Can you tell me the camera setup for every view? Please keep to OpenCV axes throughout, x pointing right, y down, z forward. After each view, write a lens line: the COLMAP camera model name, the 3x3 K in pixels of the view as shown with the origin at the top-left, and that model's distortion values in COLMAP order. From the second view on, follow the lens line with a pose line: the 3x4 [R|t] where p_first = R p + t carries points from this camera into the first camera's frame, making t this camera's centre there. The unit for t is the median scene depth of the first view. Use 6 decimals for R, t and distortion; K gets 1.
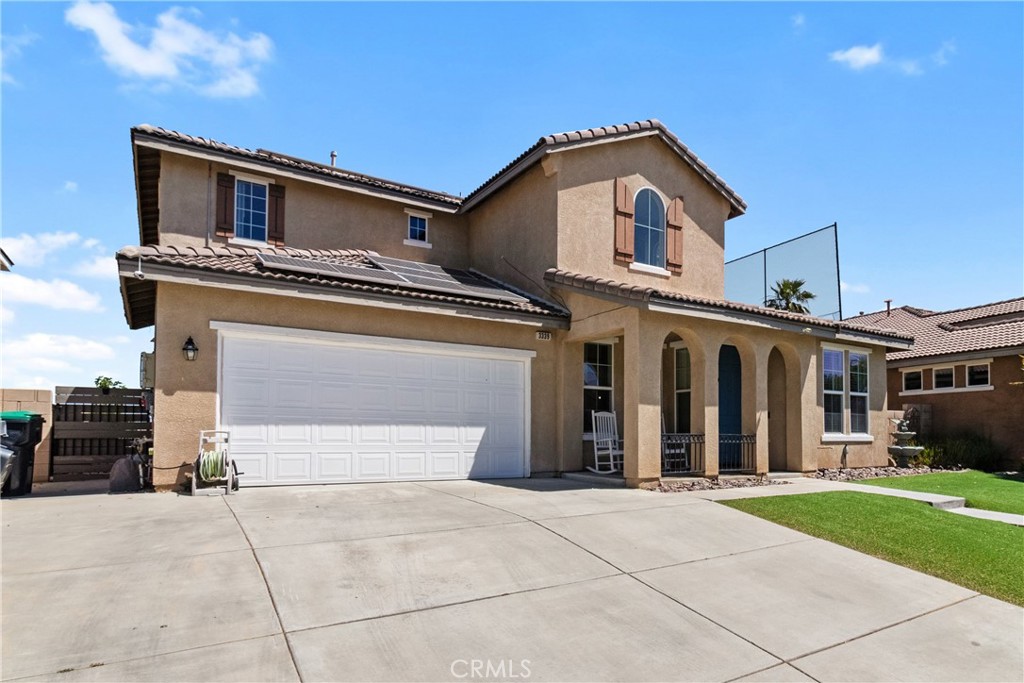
lens RADIAL K [[570.7, 0, 512.0], [0, 570.7, 341.5], [0, 0, 1]] dist [0.000899, 0.000262]
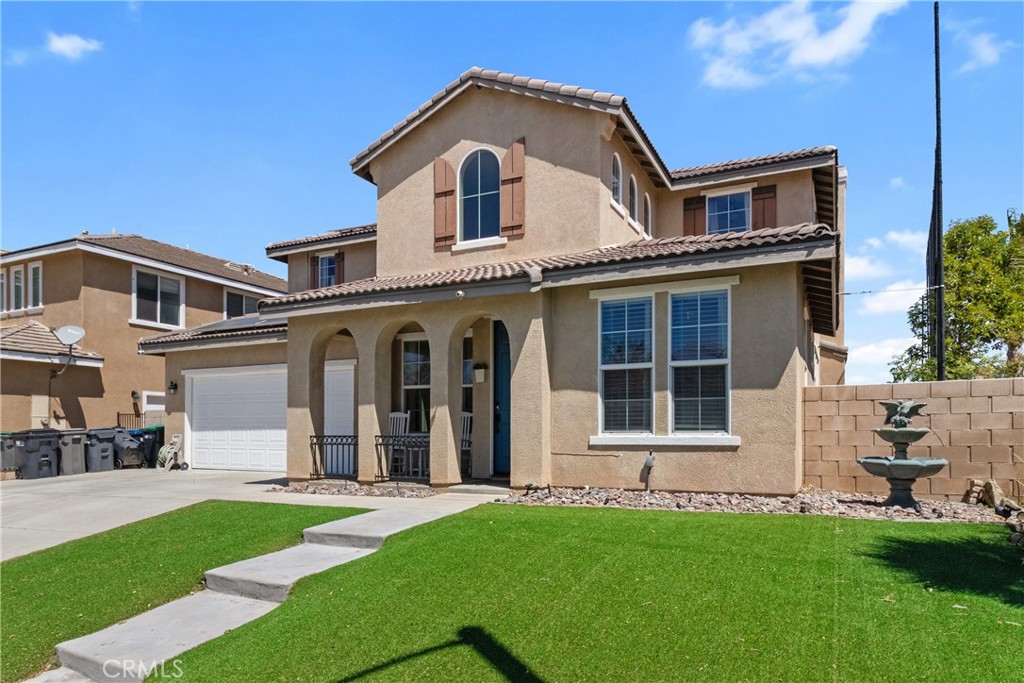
lens RADIAL K [[596.3, 0, 512.9], [0, 596.3, 347.6], [0, 0, 1]] dist [0.001177, 0.000162]
pose [[0.571251, -0.121896, -0.811673, 1.009120], [0.137125, 0.989185, -0.052046, 0.084707], [0.809240, -0.081569, 0.581788, 0.519156]]
